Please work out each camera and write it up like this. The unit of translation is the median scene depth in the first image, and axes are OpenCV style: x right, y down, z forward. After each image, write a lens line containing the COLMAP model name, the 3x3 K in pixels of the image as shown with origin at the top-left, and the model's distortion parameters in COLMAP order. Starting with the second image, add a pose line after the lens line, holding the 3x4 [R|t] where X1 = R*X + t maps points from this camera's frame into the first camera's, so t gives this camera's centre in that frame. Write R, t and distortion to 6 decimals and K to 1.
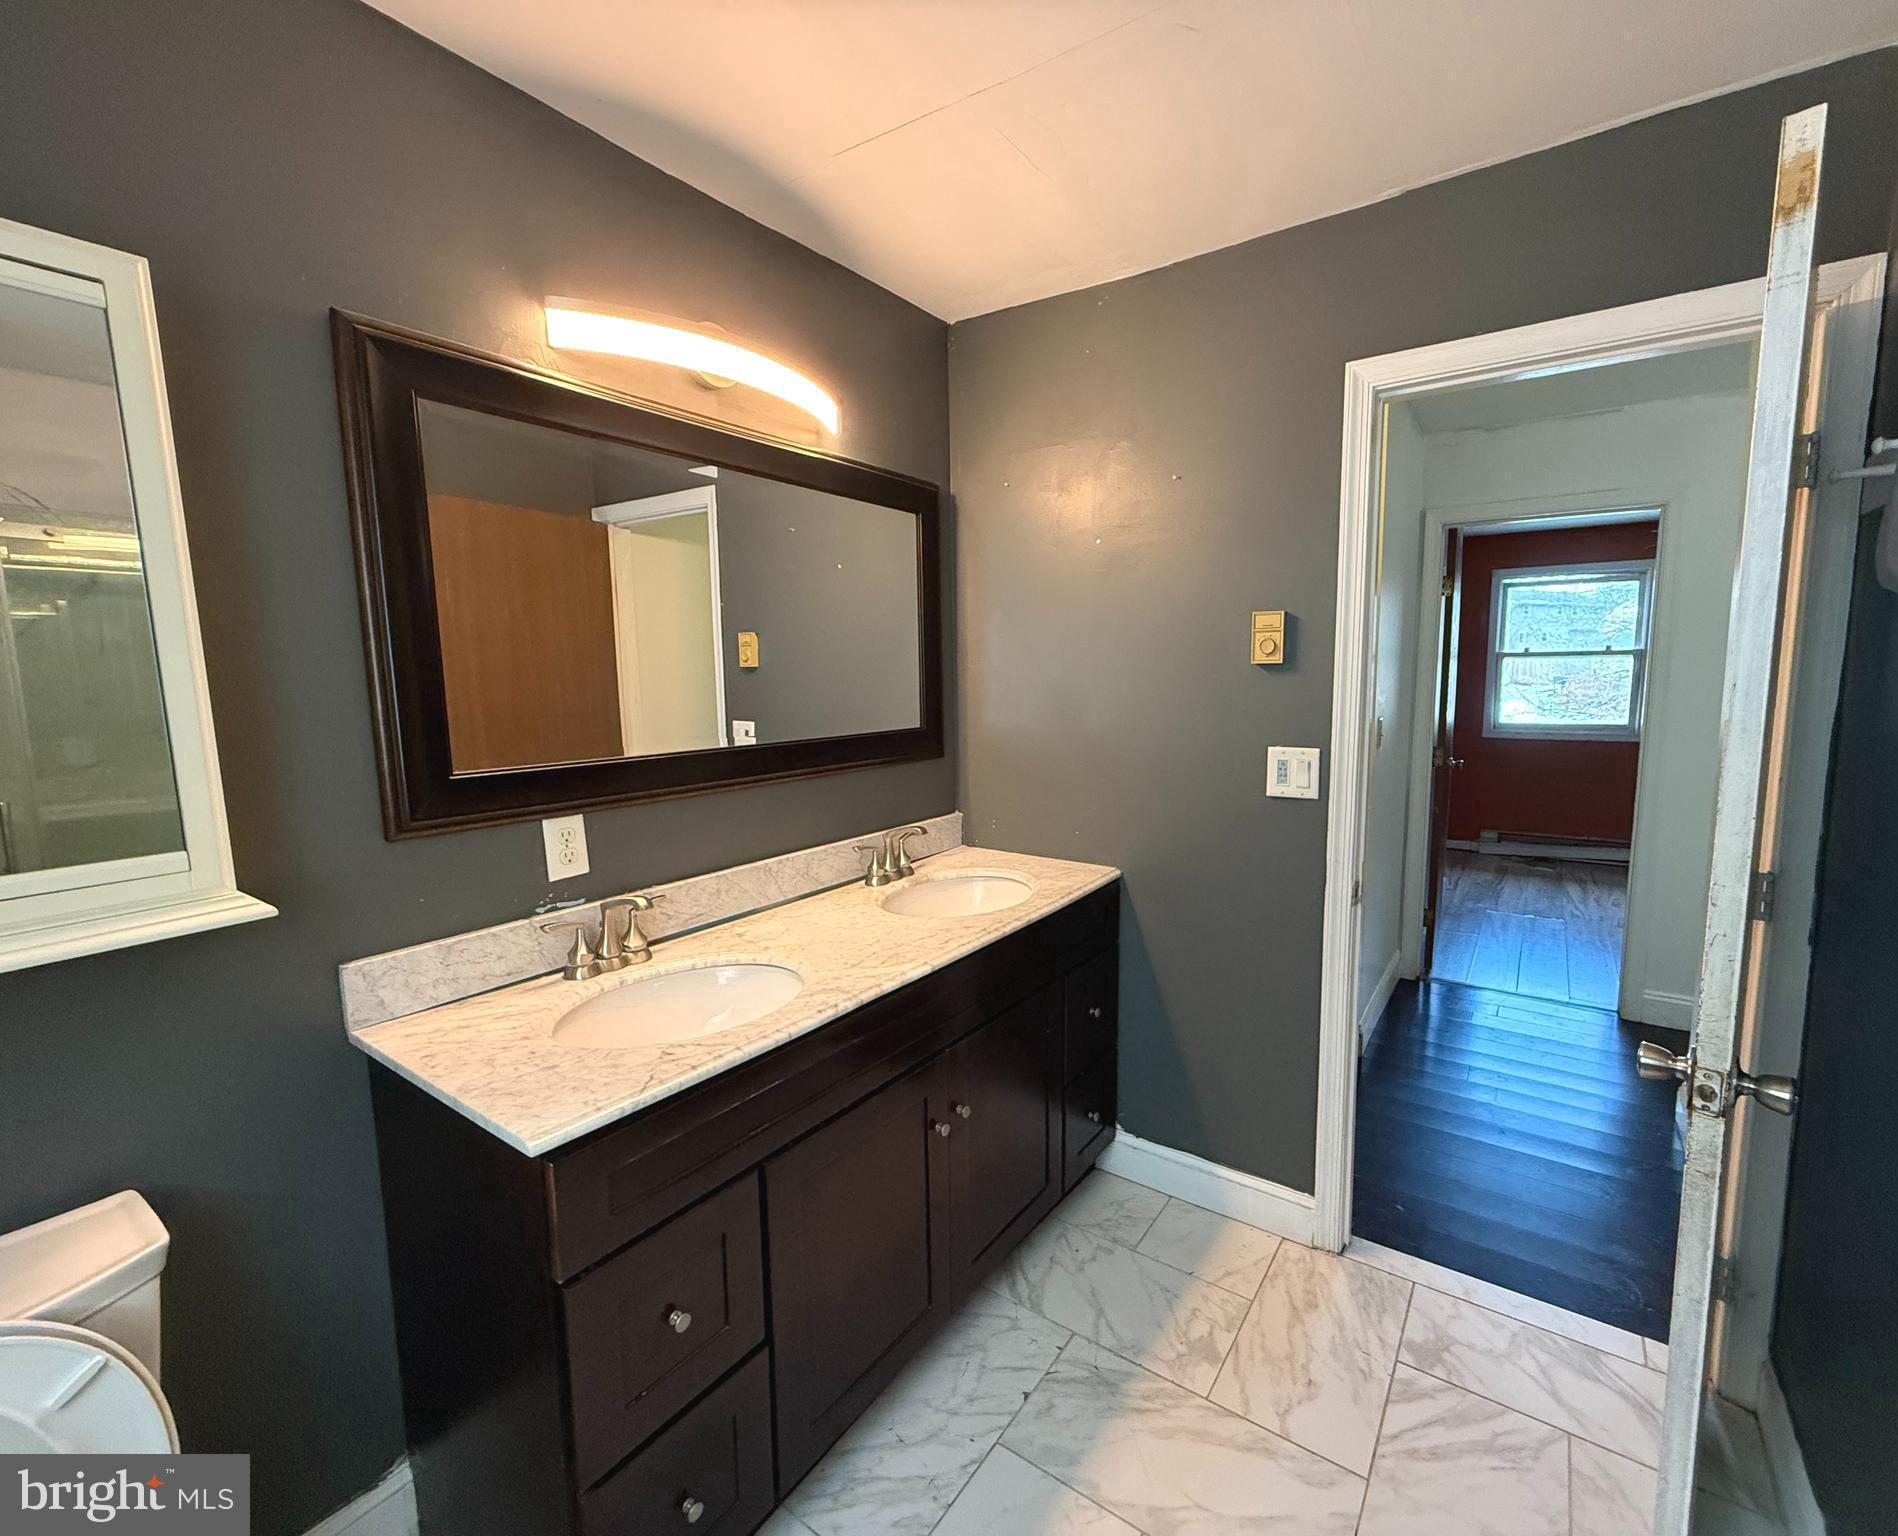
lens RADIAL K [[840.1, 0, 949.0], [0, 840.1, 768.0], [0, 0, 1]] dist [-0.000331, -0.000027]
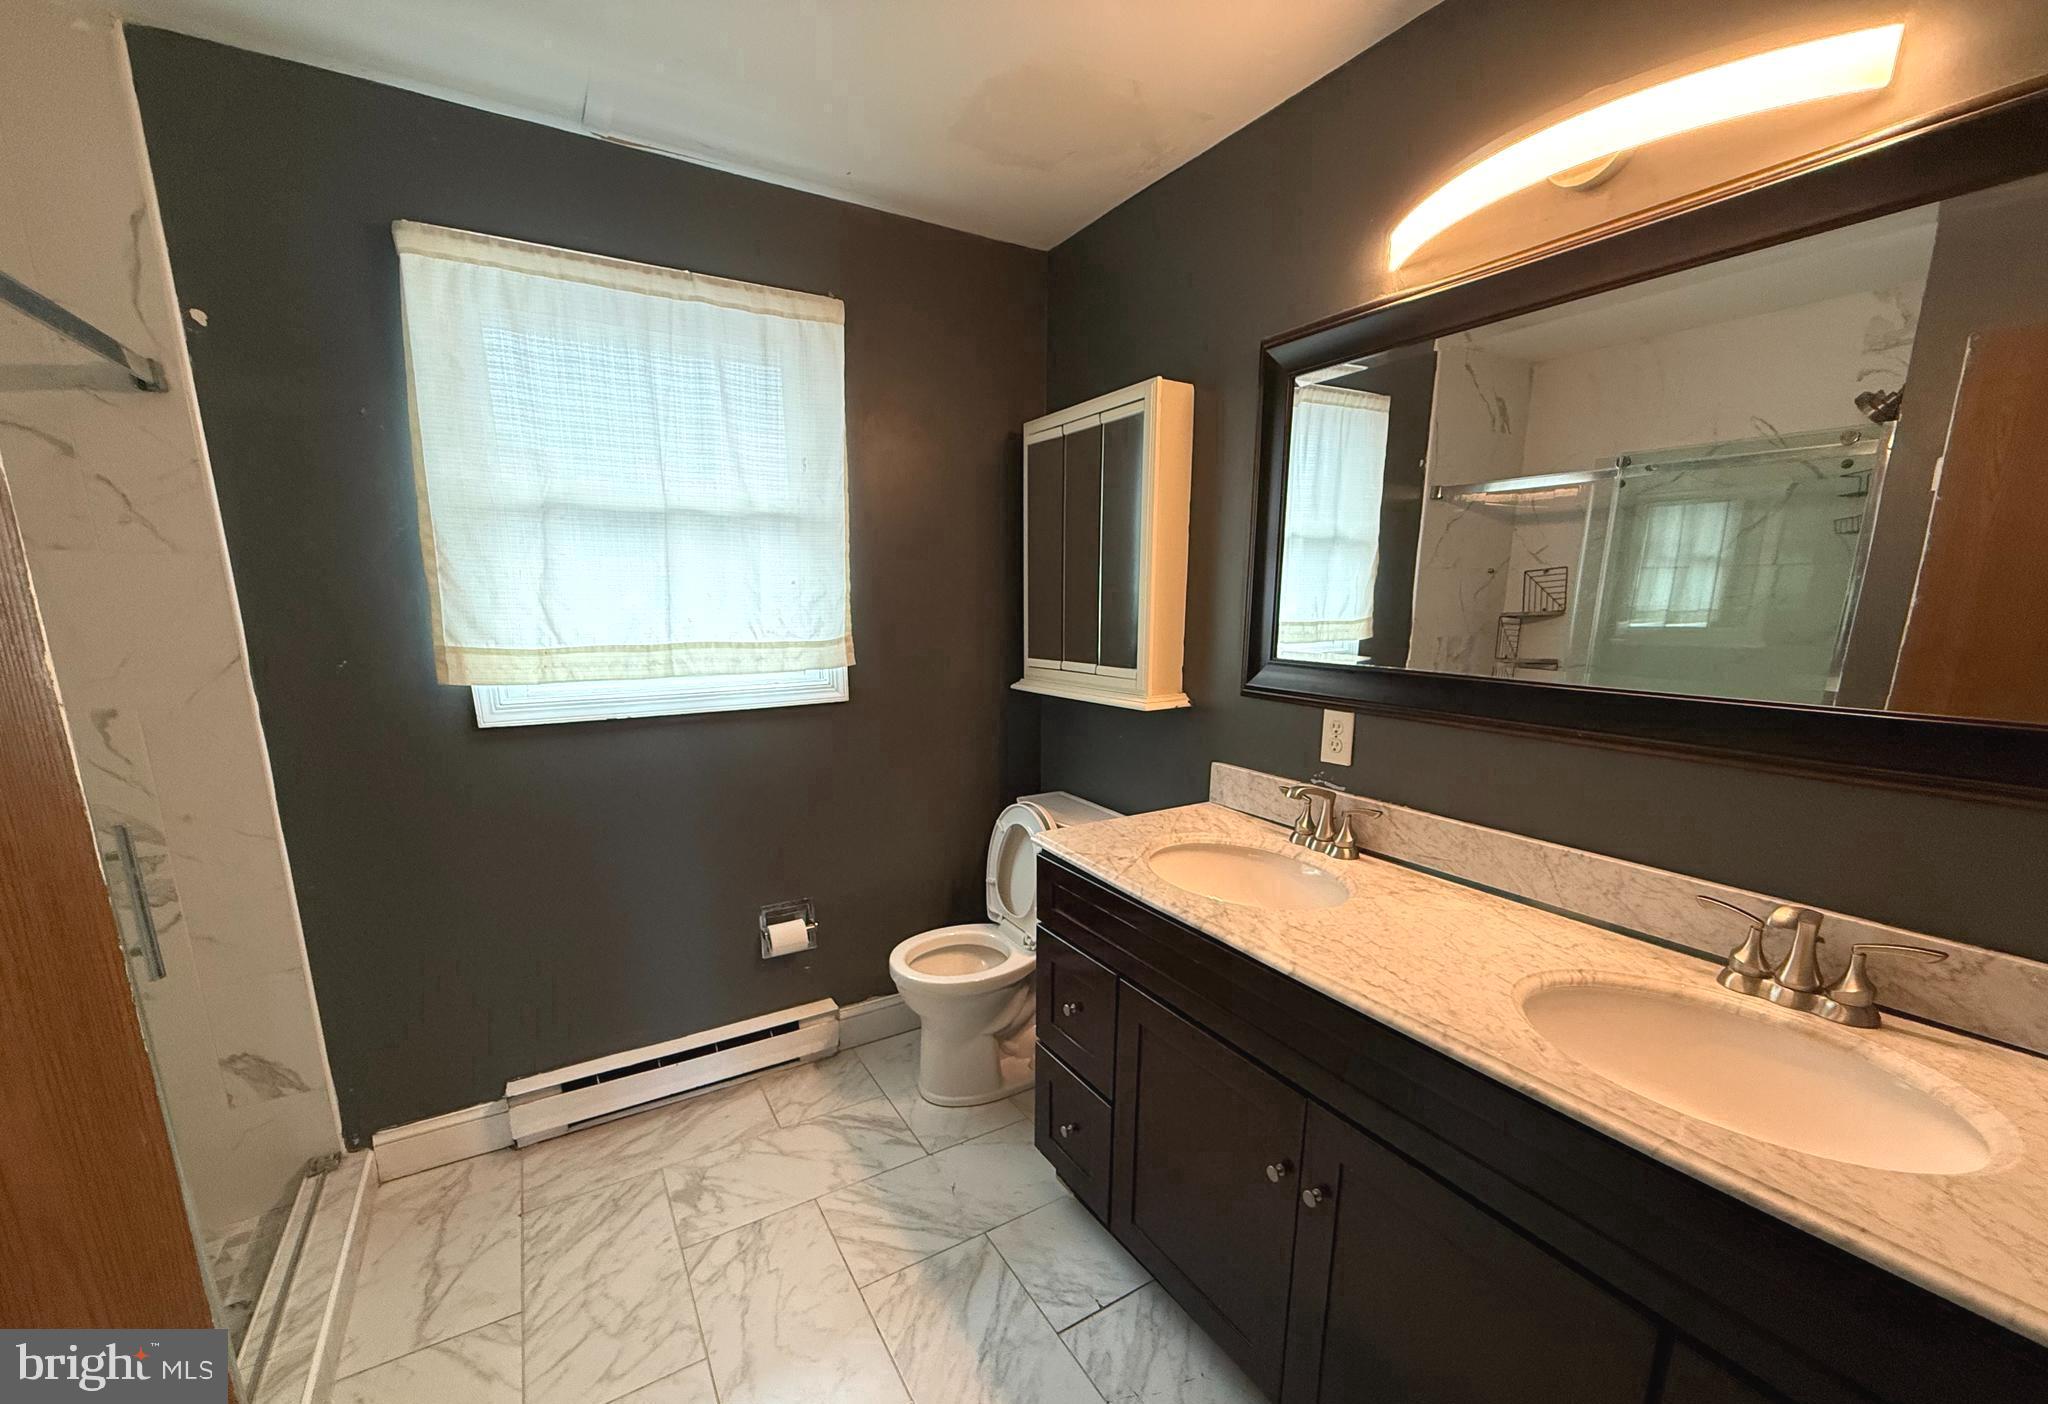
lens RADIAL K [[775.6, 0, 1025.0], [0, 775.6, 760.9], [0, 0, 1]] dist [0.001150, 0.000127]
pose [[-0.403654, 0.194499, -0.893999, 0.670915], [-0.096153, 0.962712, 0.252862, -0.101653], [0.909845, 0.188029, -0.369902, 1.007697]]
